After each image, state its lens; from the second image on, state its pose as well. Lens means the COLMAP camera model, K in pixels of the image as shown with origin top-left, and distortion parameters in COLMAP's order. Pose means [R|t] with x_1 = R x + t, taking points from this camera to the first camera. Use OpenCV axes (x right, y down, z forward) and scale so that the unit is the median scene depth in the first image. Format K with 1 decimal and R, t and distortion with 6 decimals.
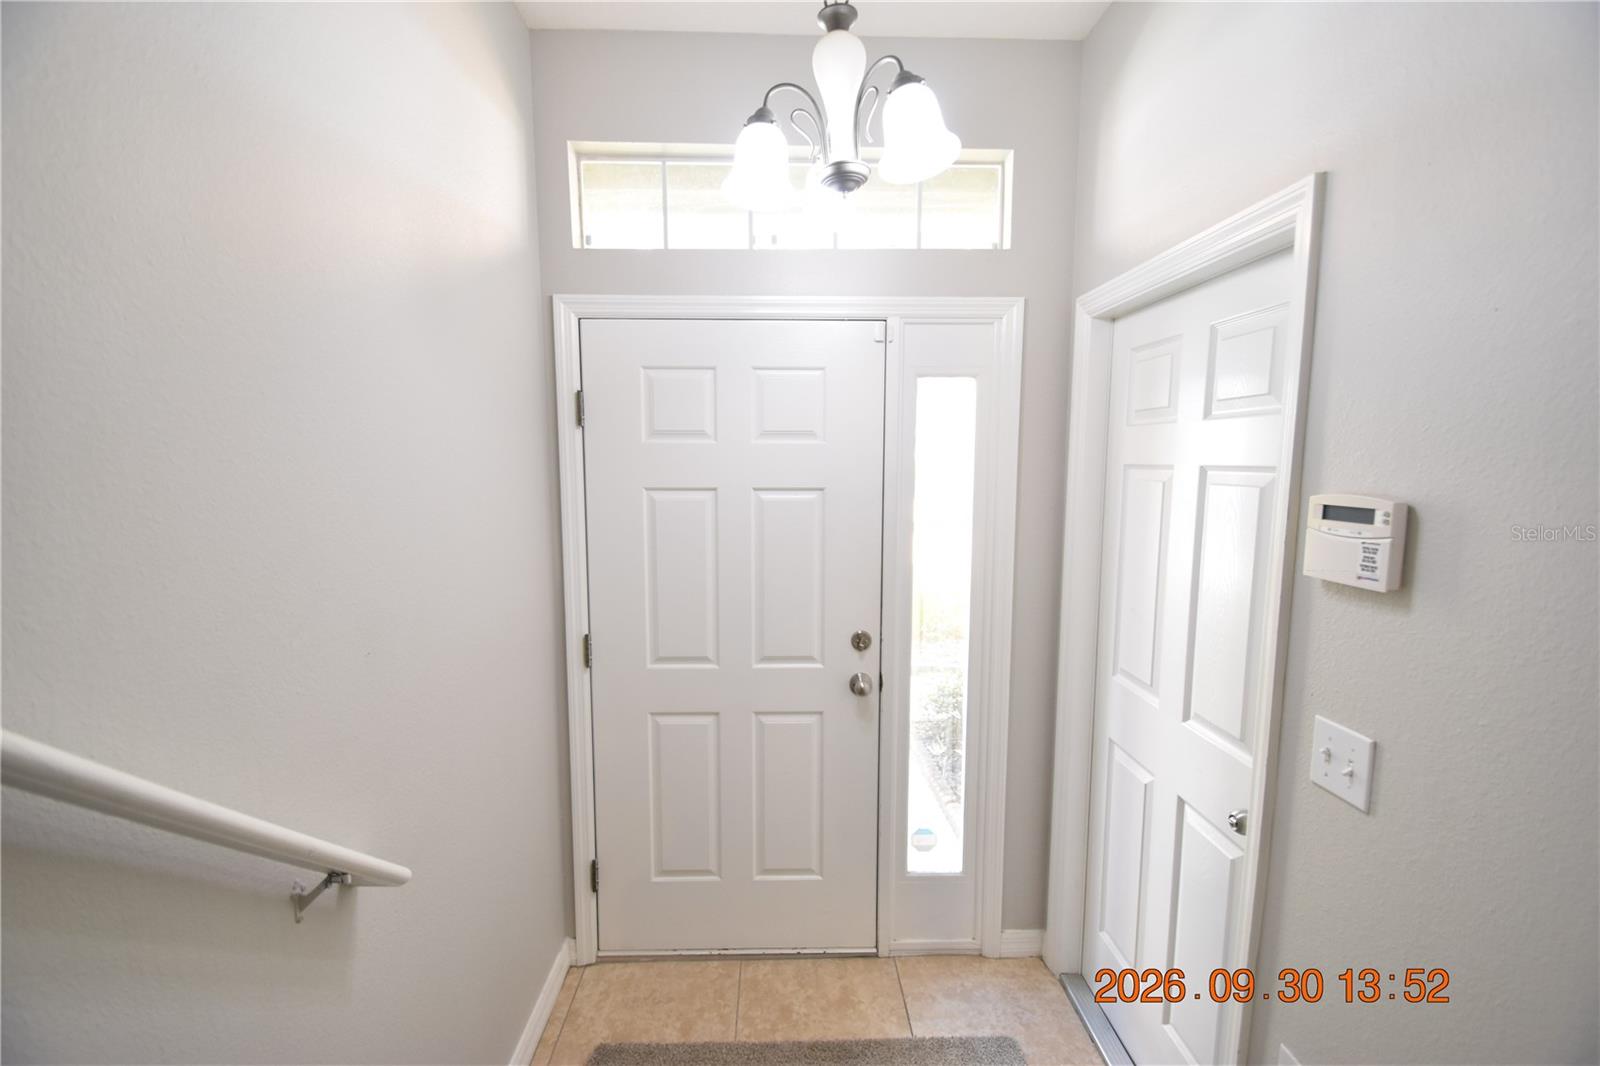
lens RADIAL K [[699.3, 0, 791.4], [0, 699.3, 539.4], [0, 0, 1]] dist [0.019904, -0.020983]
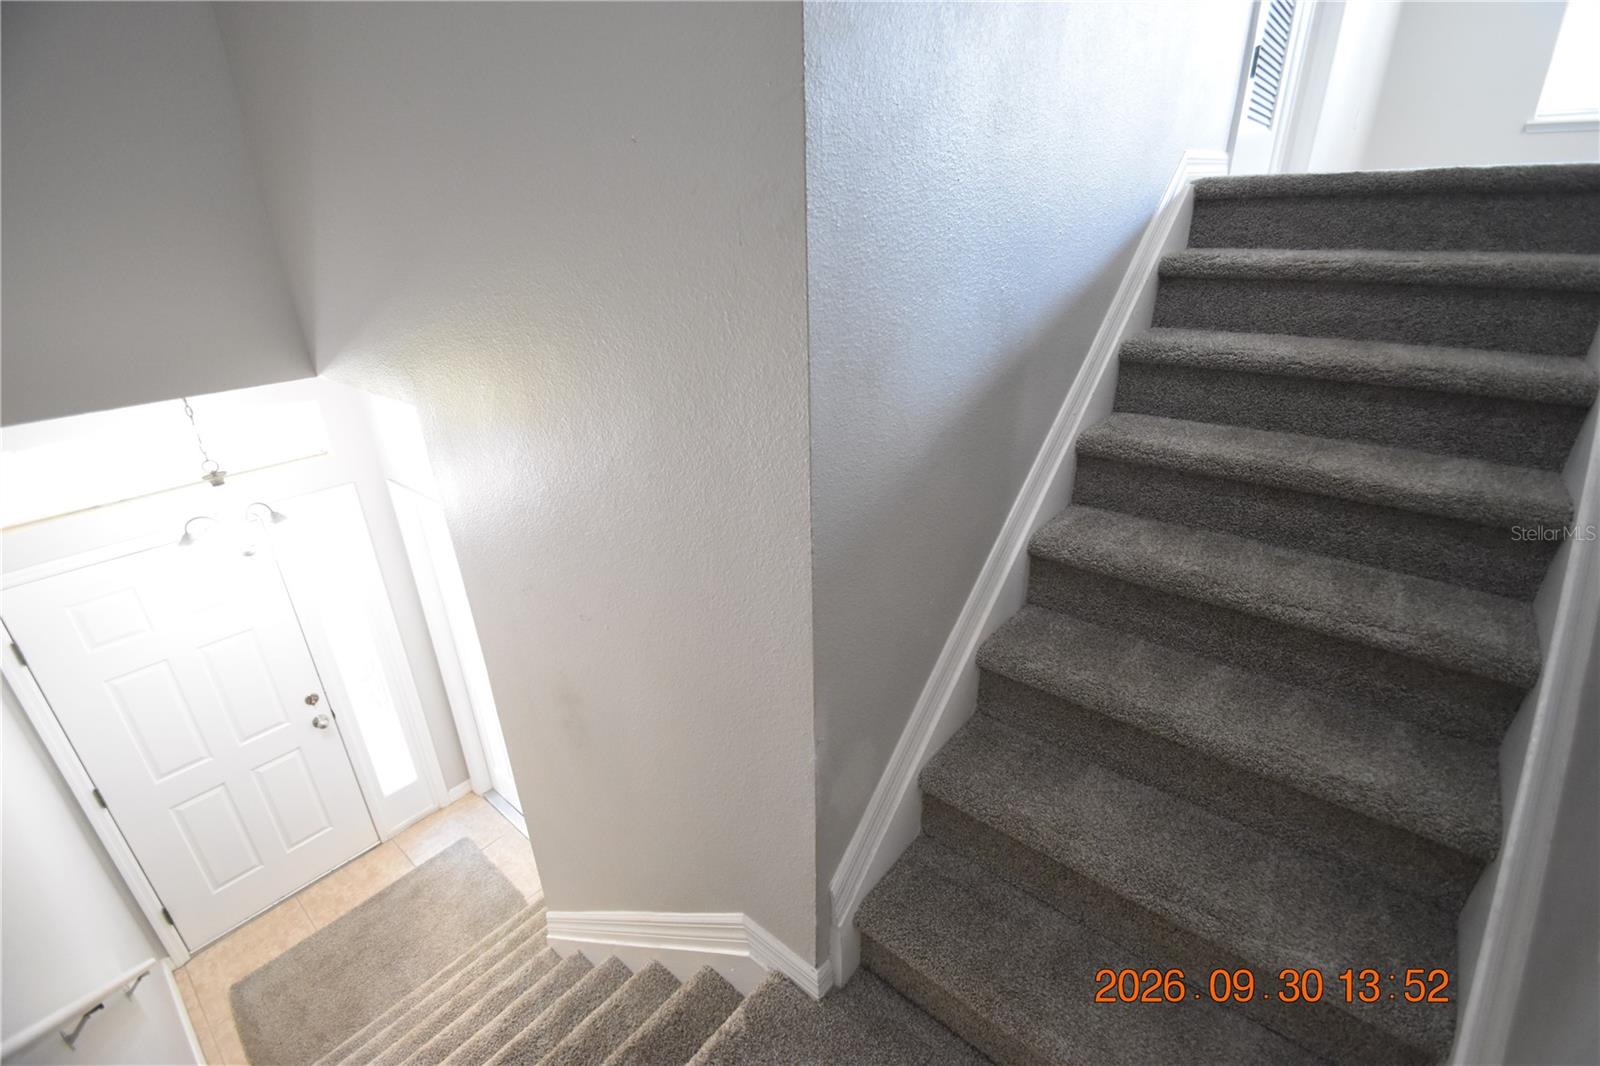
lens RADIAL K [[699.3, 0, 791.4], [0, 699.3, 539.4], [0, 0, 1]] dist [0.019904, -0.020983]
pose [[0.668671, -0.327174, 0.667710, -0.125581], [0.113940, 0.932472, 0.342802, -0.643168], [-0.734777, -0.153143, 0.660795, -0.854360]]
